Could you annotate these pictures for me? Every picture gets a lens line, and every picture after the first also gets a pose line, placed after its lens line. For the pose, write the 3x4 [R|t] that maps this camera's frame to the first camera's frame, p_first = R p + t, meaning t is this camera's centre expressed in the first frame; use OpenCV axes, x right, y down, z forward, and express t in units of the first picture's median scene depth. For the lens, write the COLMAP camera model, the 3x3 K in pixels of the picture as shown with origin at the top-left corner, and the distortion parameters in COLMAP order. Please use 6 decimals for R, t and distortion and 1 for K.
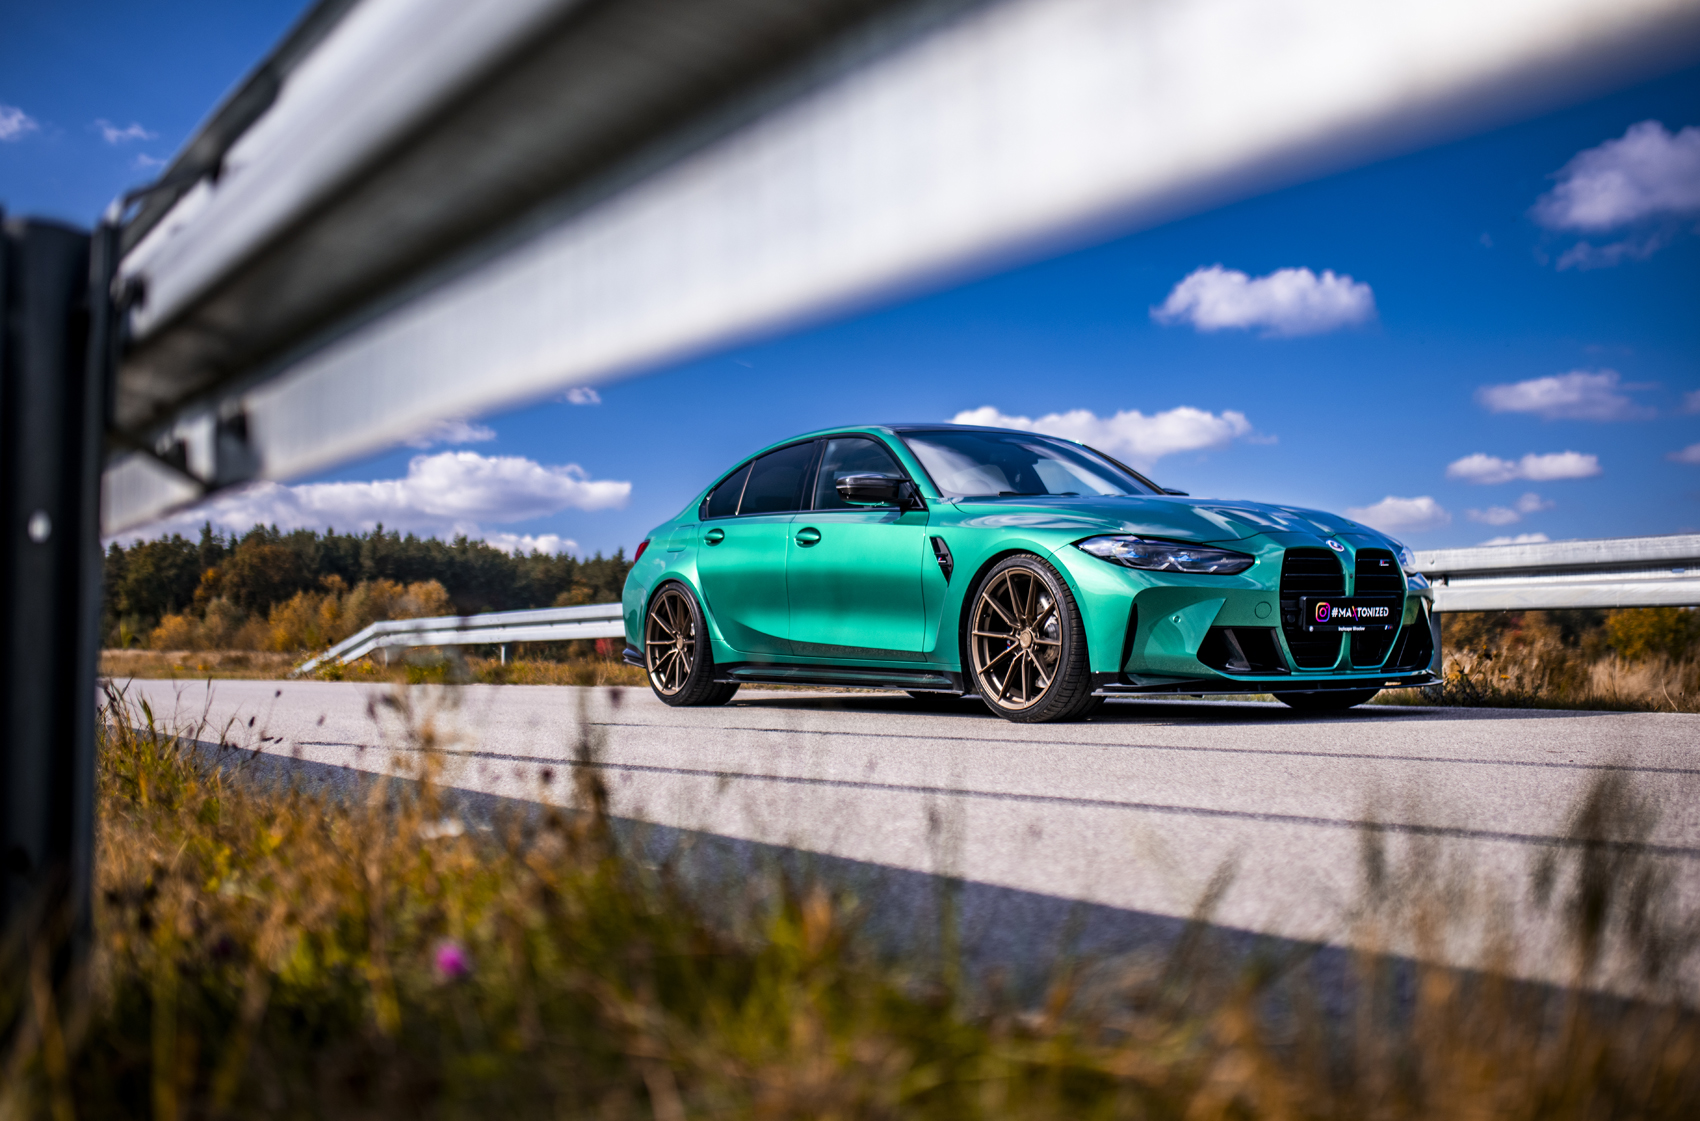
lens RADIAL K [[1757.7, 0, 856.5], [0, 1757.7, 558.0], [0, 0, 1]] dist [-0.001240, 0.000000]
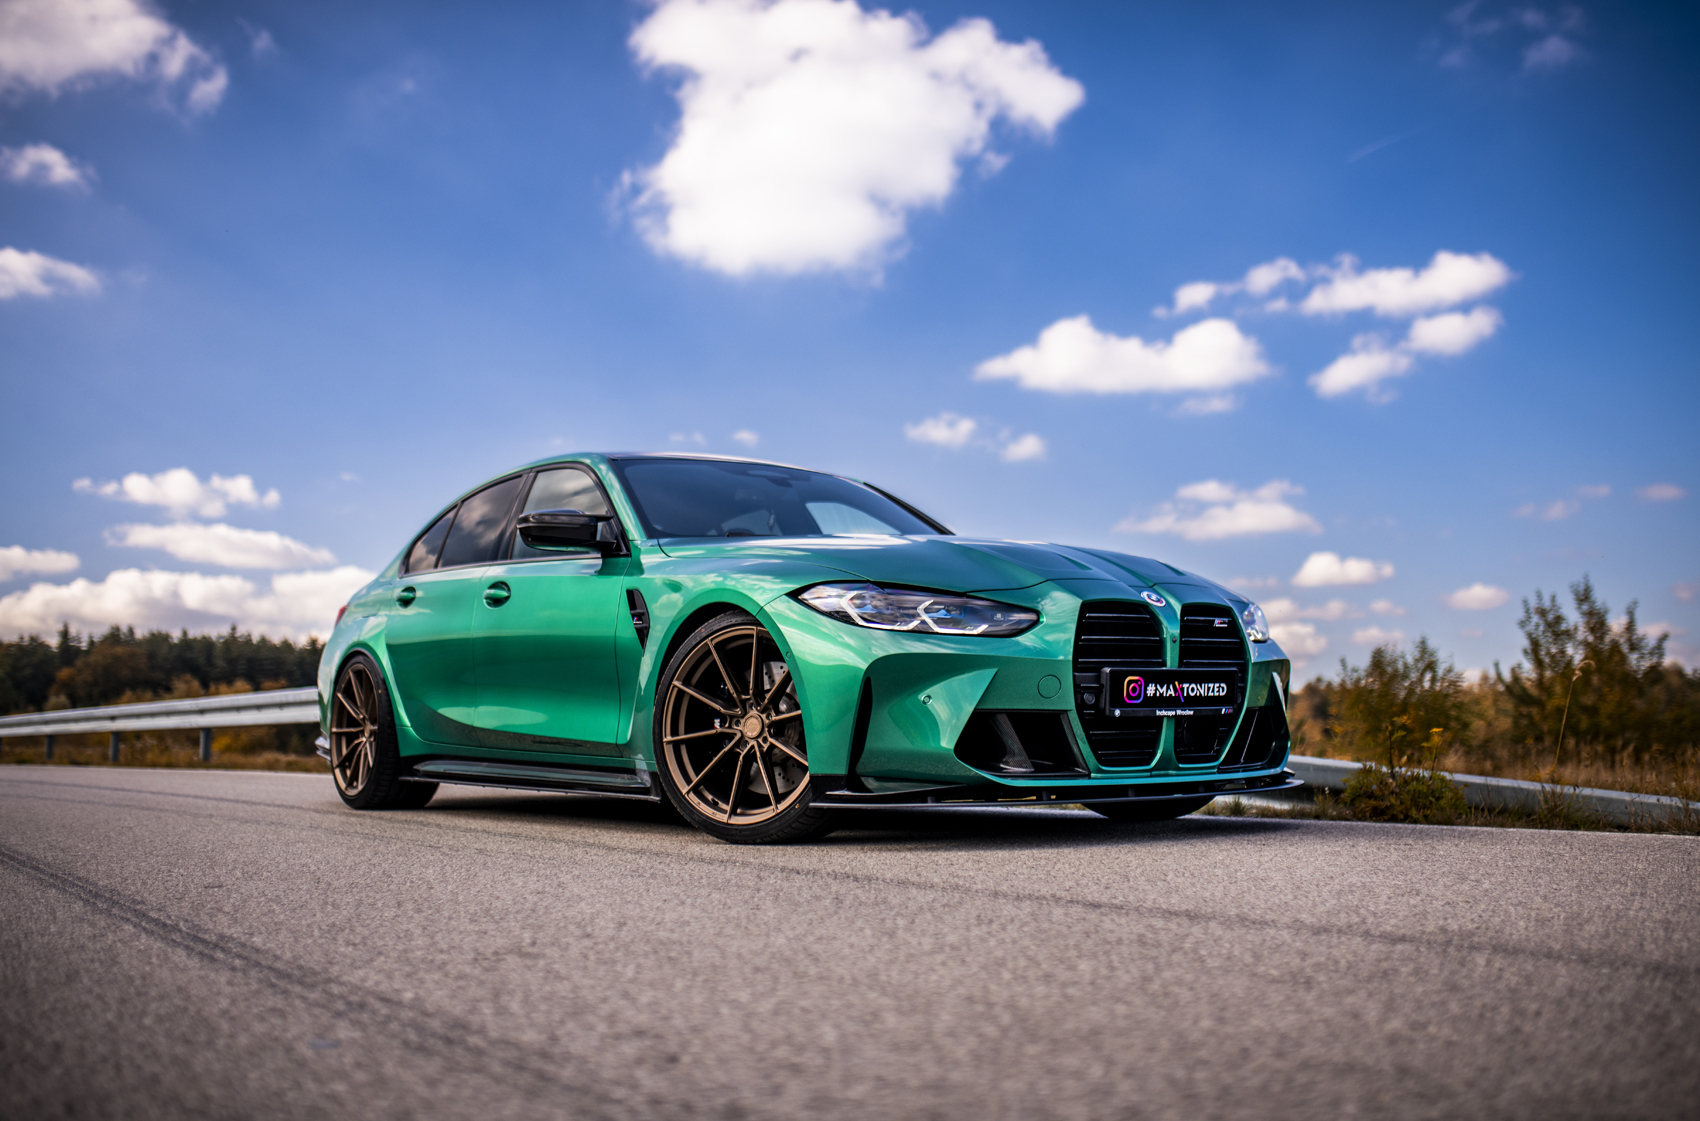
lens RADIAL K [[1717.5, 0, 828.2], [0, 1717.5, 579.7], [0, 0, 1]] dist [-0.028300, 0.000000]
pose [[0.999355, 0.003296, 0.035753, 0.112515], [-0.001949, 0.999290, -0.037635, 0.012349], [-0.035852, 0.037541, 0.998652, 0.294770]]
